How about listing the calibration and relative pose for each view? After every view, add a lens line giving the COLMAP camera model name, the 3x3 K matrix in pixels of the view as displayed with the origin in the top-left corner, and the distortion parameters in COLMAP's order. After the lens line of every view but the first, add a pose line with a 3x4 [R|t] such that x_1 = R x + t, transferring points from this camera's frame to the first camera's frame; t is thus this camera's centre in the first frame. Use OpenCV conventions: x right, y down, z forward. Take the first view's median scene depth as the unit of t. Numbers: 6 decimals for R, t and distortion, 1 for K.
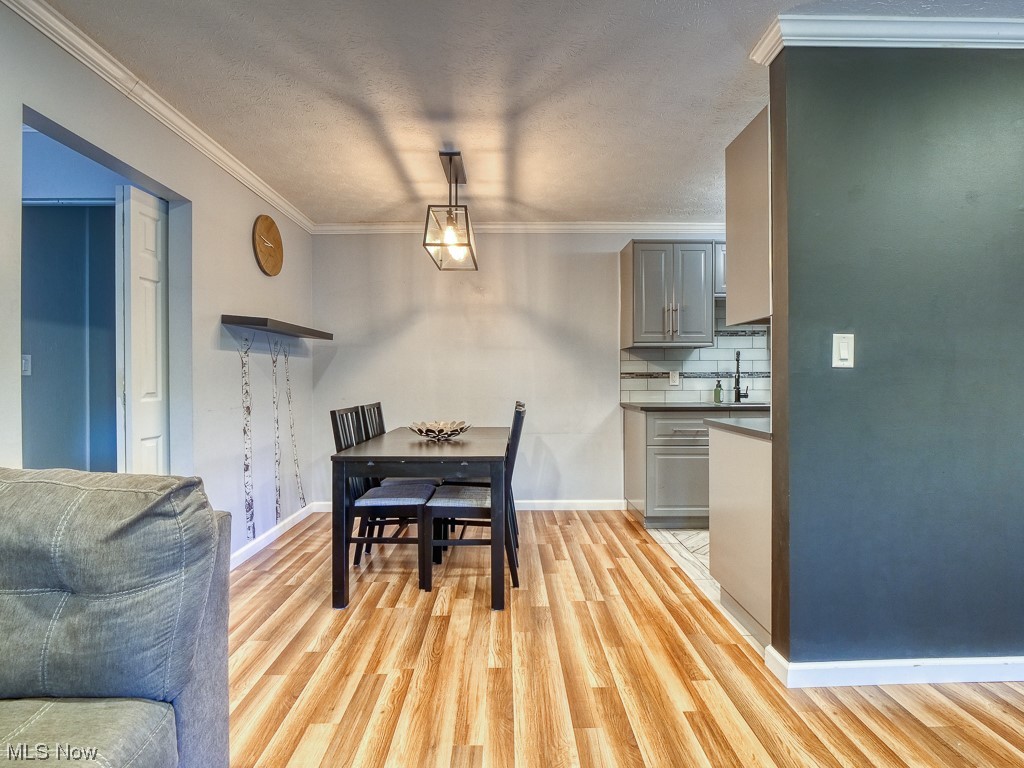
lens RADIAL K [[503.3, 0, 513.2], [0, 503.3, 378.2], [0, 0, 1]] dist [-0.013200, -0.000770]
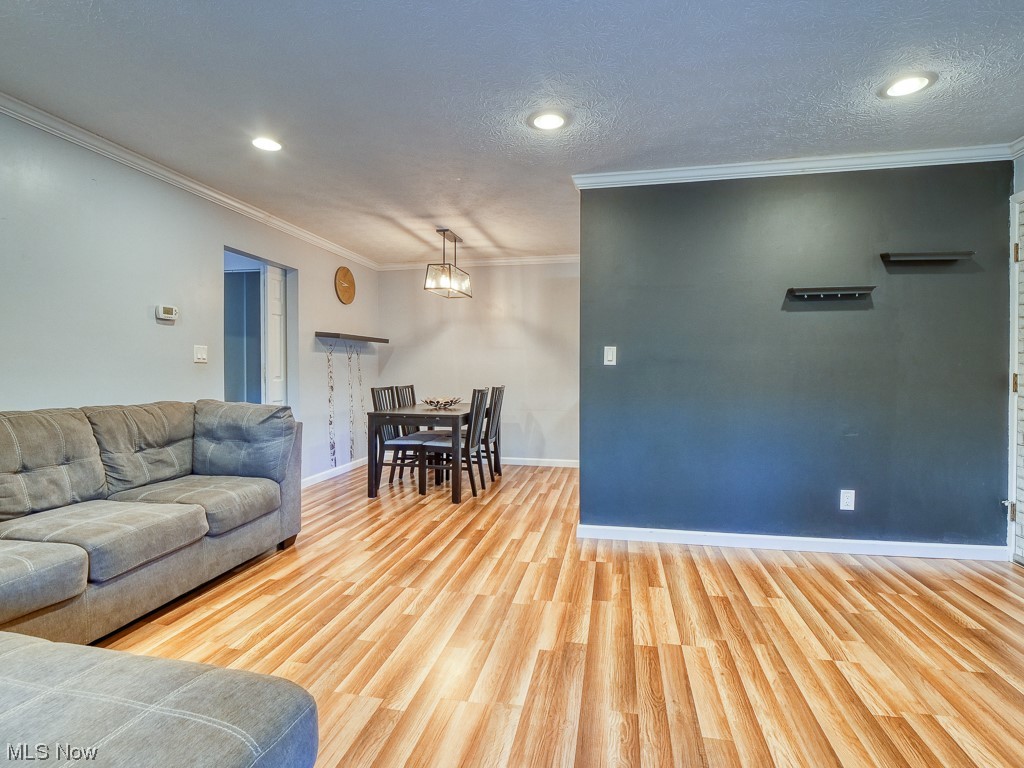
lens RADIAL K [[514.3, 0, 512.4], [0, 514.3, 377.7], [0, 0, 1]] dist [-0.010998, -0.001054]
pose [[0.977028, 0.010079, -0.212872, 0.450406], [-0.006633, 0.999835, 0.016899, -0.002614], [0.213007, -0.015099, 0.976934, -0.572963]]
